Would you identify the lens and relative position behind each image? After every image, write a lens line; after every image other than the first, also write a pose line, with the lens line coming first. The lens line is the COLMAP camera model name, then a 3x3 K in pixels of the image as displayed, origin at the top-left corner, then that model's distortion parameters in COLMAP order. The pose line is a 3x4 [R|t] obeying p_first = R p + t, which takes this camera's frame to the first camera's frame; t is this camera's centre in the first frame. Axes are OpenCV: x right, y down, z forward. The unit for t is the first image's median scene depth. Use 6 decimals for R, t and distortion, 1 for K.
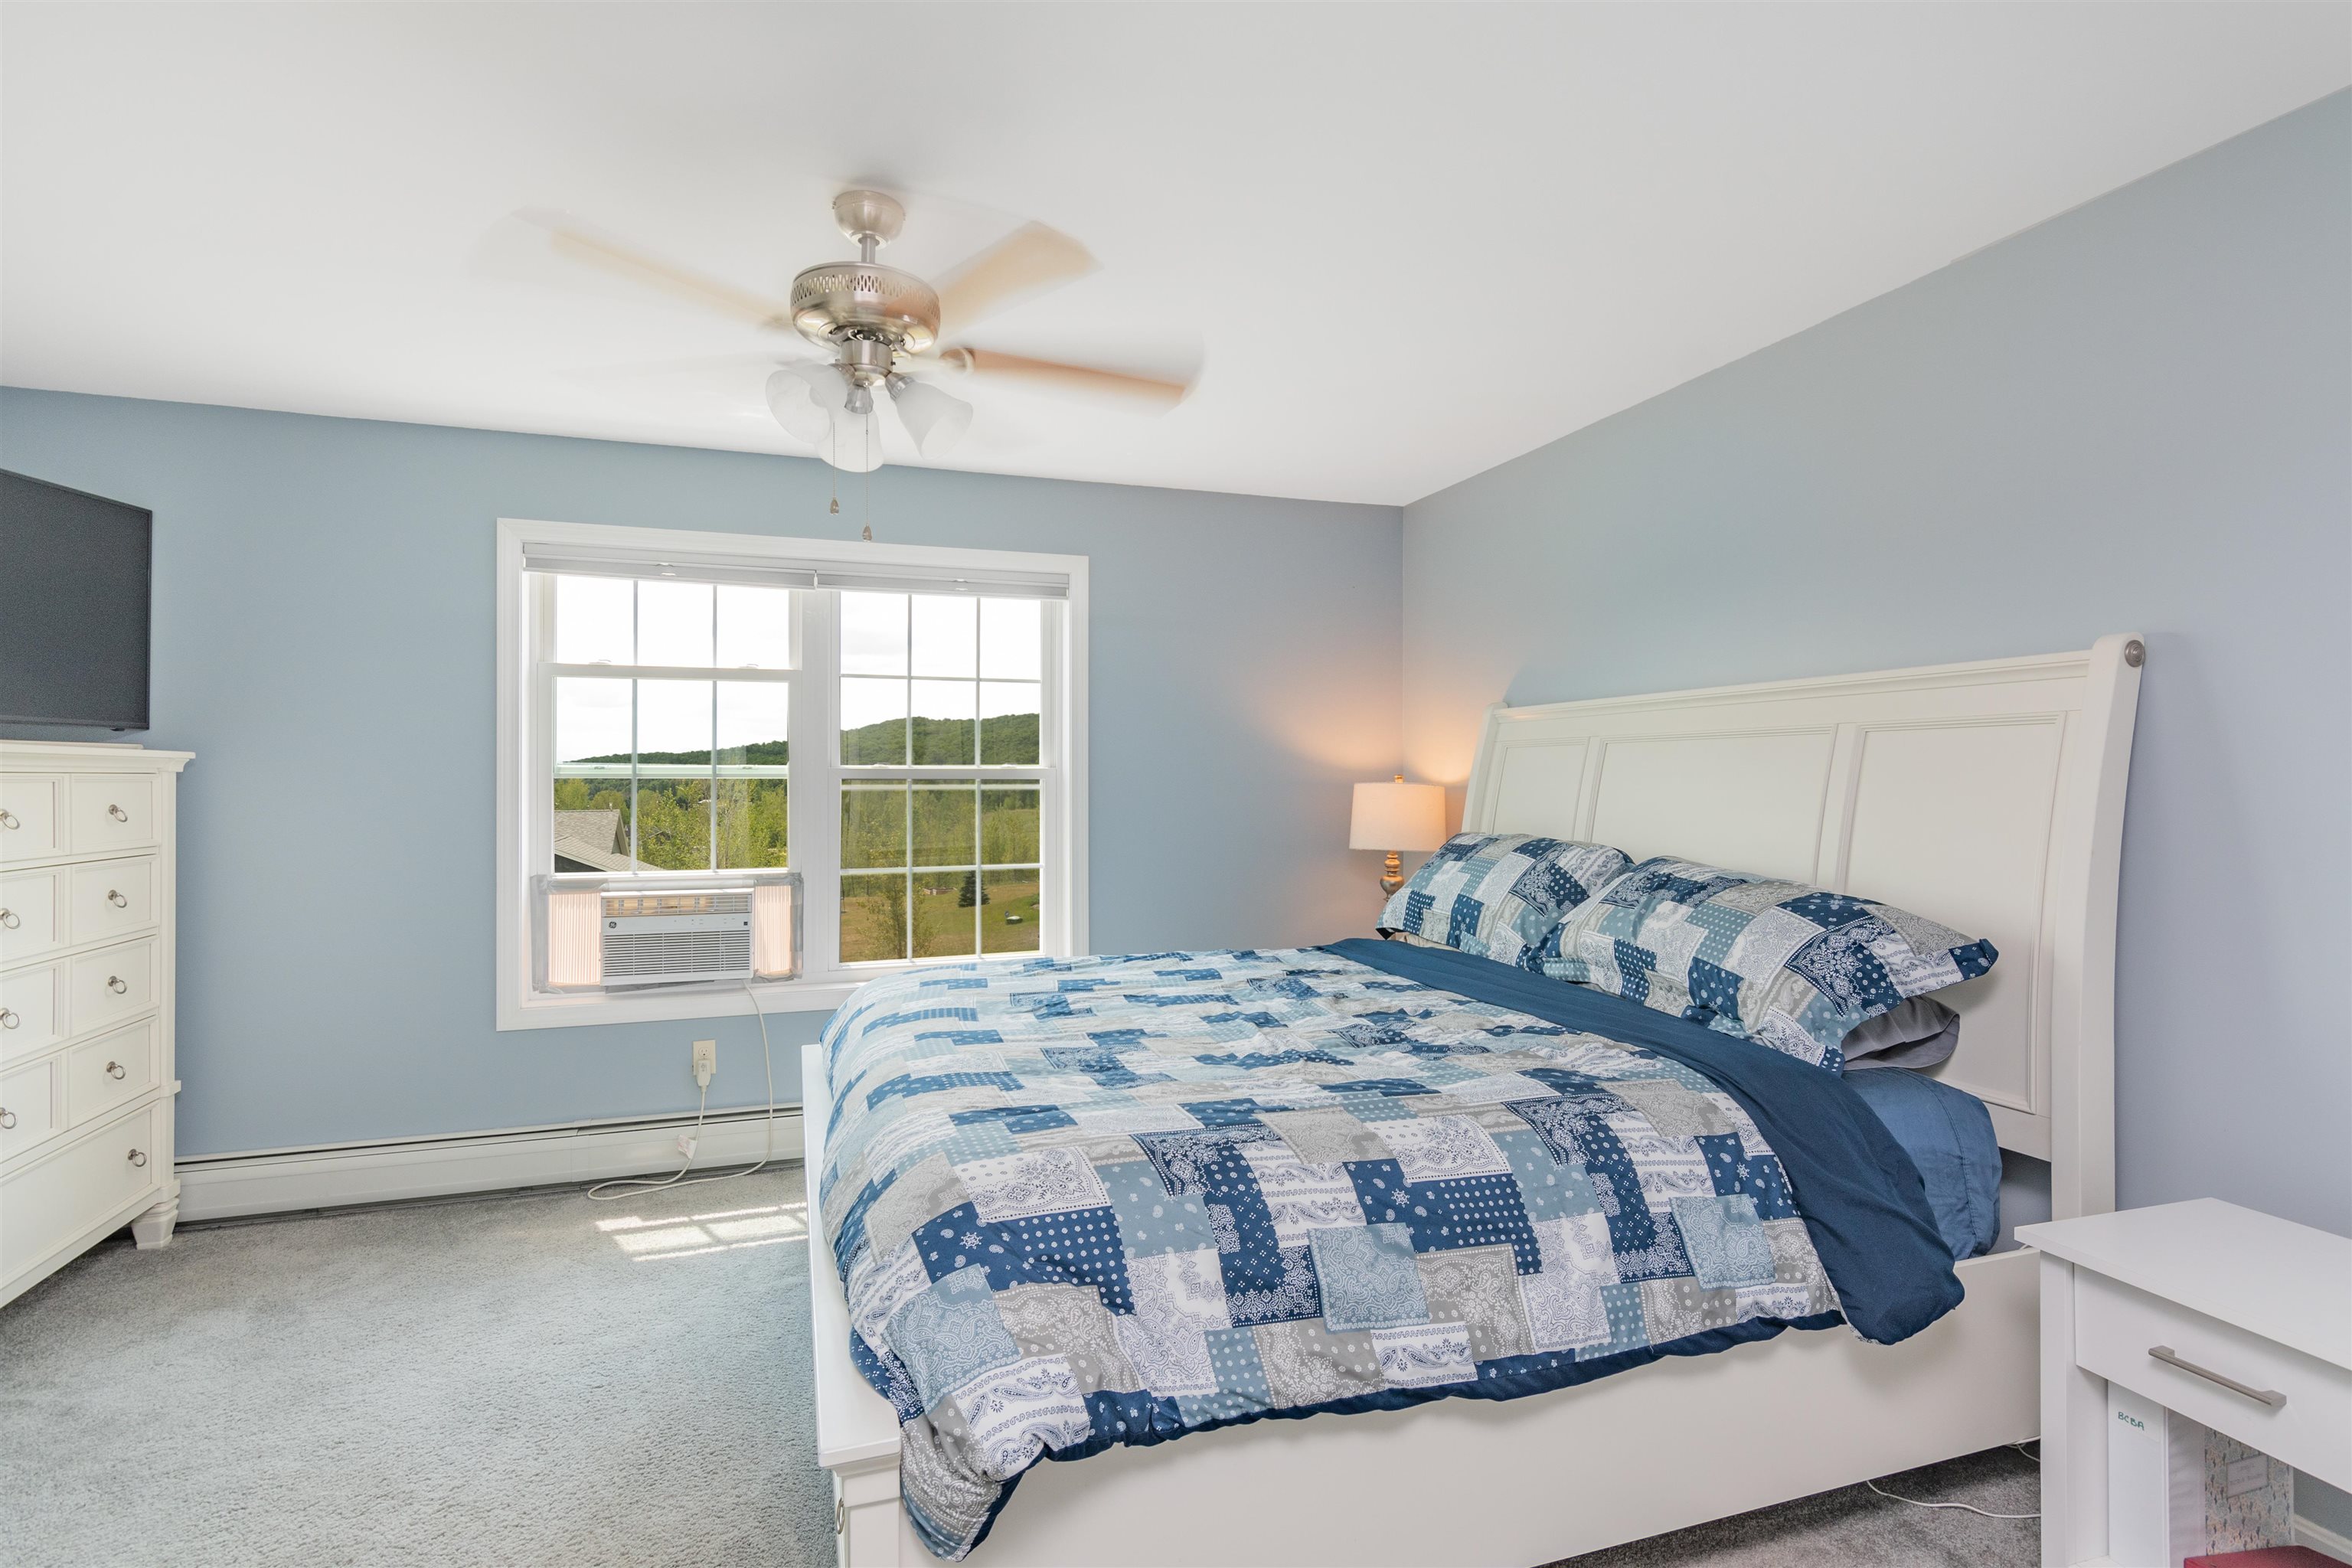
lens RADIAL K [[1140.8, 0, 1174.9], [0, 1140.8, 771.6], [0, 0, 1]] dist [-0.000937, 0.002039]
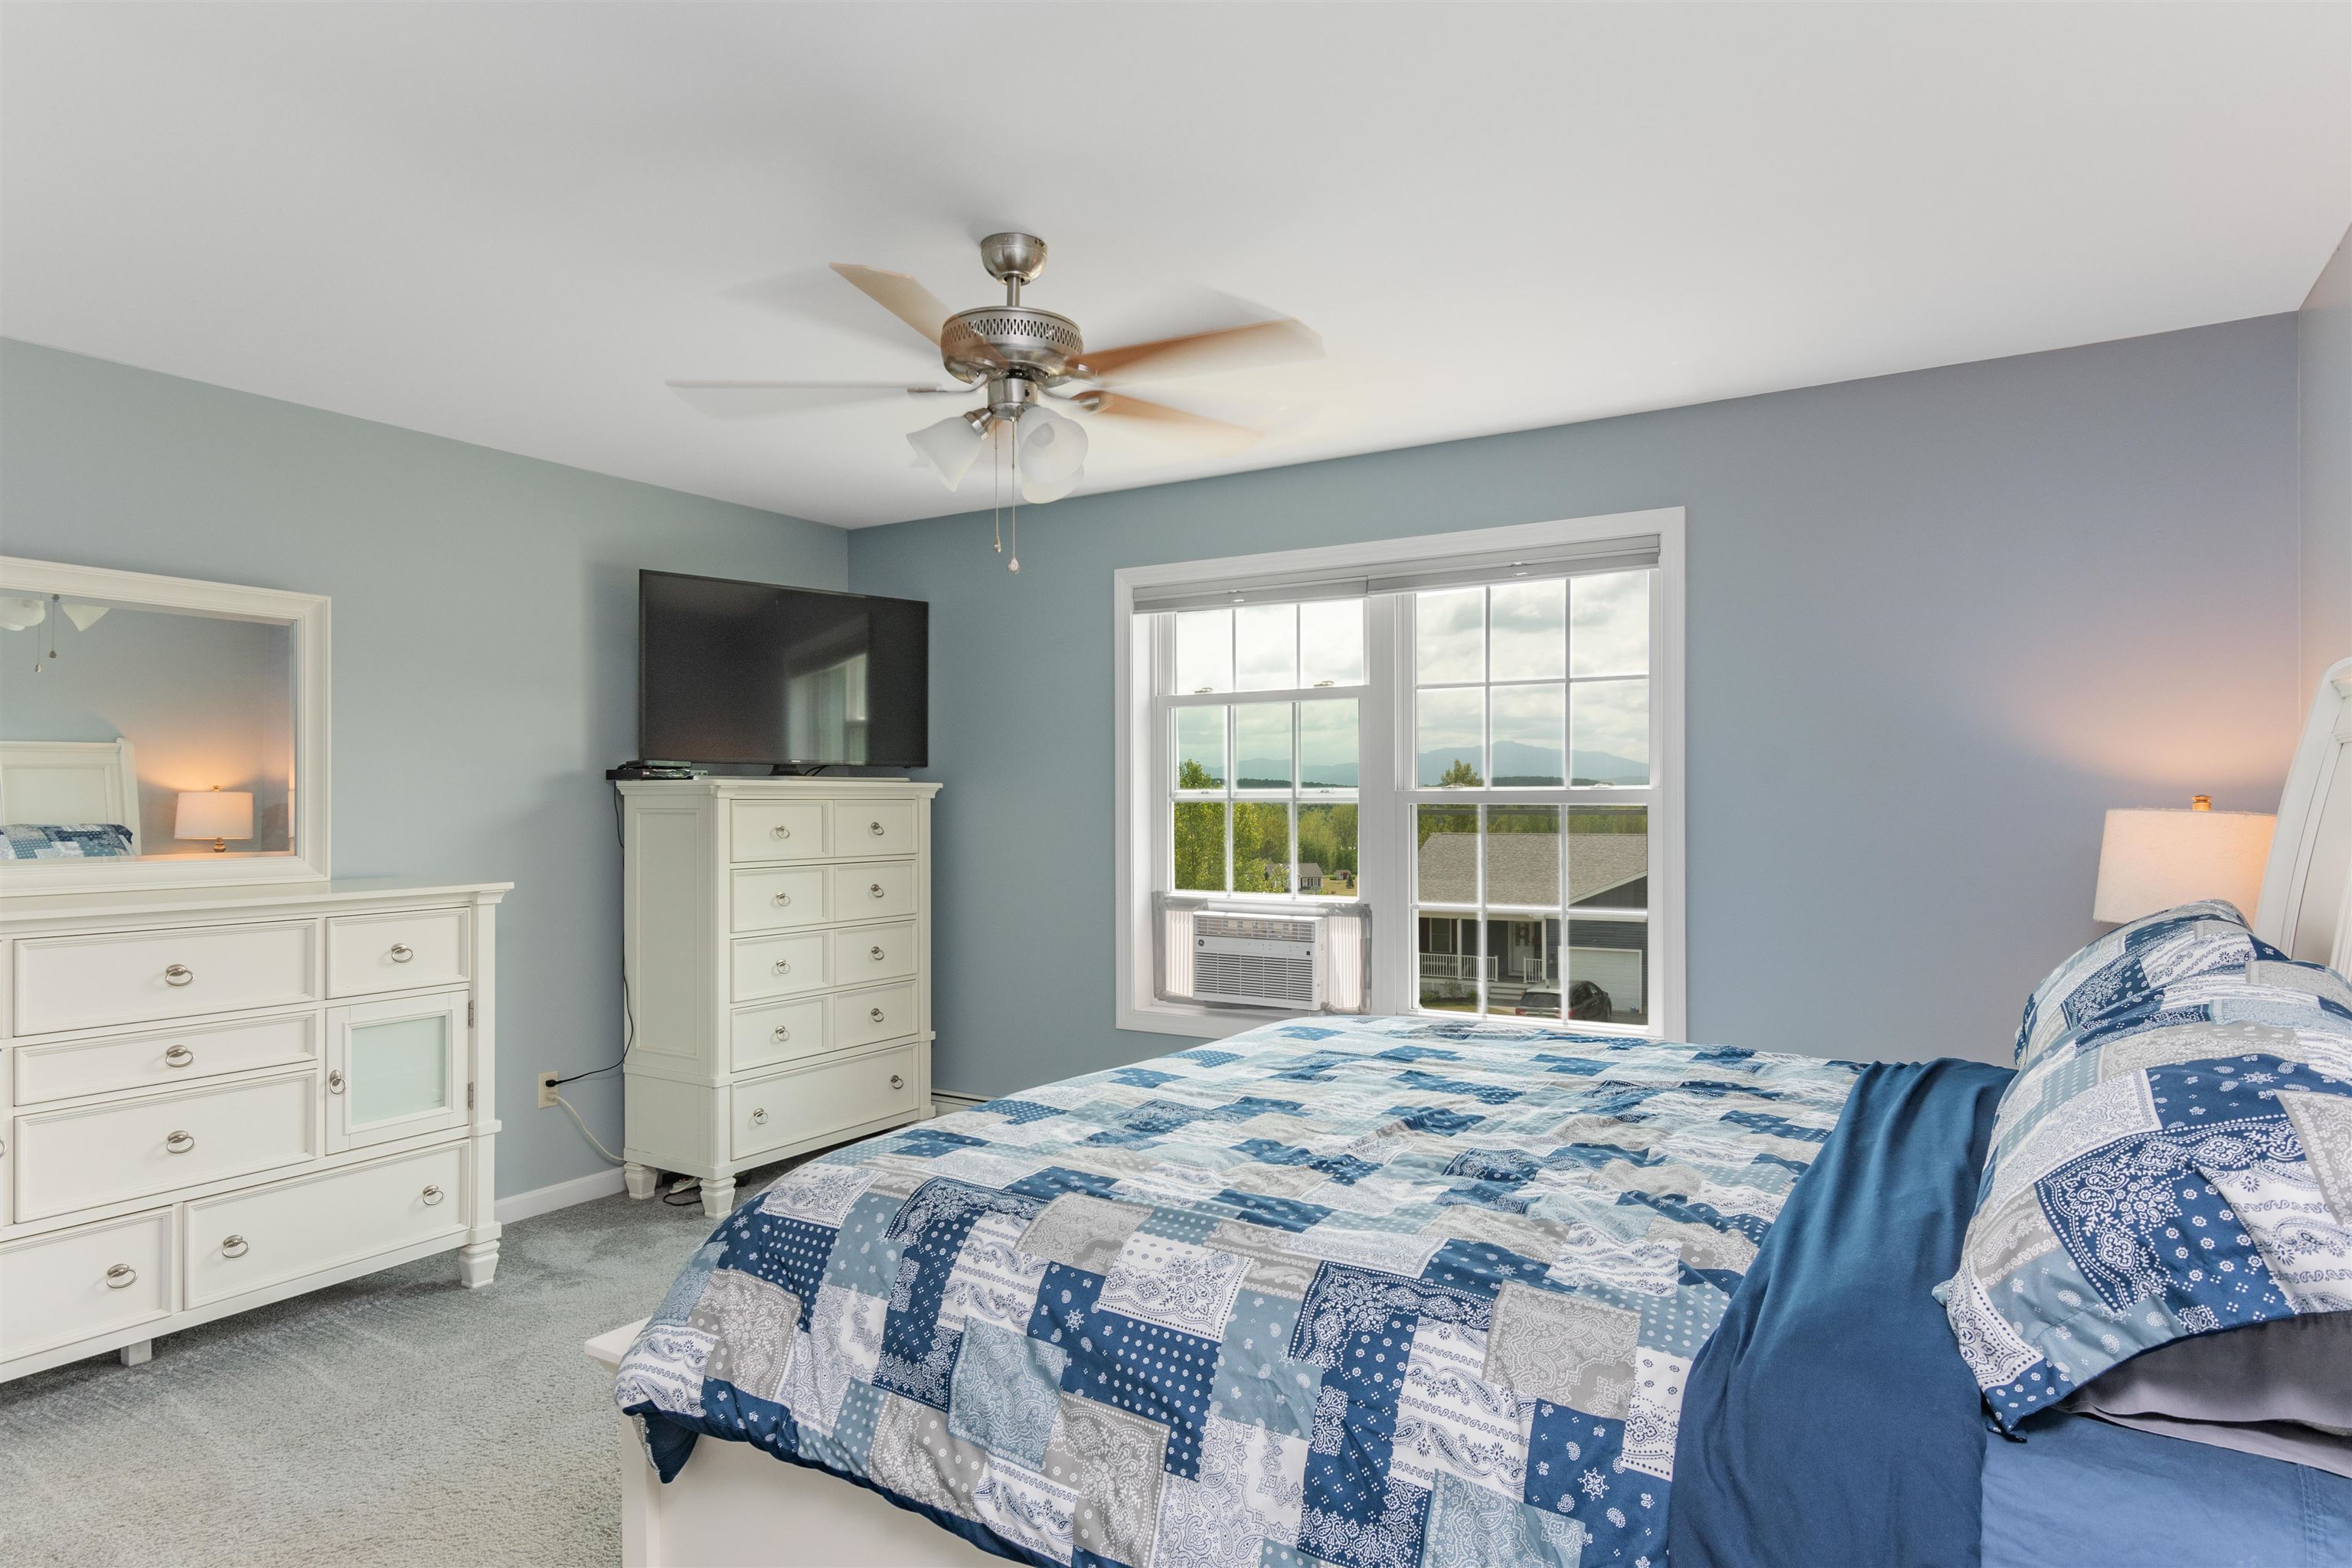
lens RADIAL K [[1354.5, 0, 1188.8], [0, 1354.5, 787.0], [0, 0, 1]] dist [0.000461, -0.000871]
pose [[0.631502, -0.009147, -0.775320, 0.922696], [0.008098, 0.999954, -0.005202, -0.003440], [0.775332, -0.002994, 0.631547, 0.412166]]
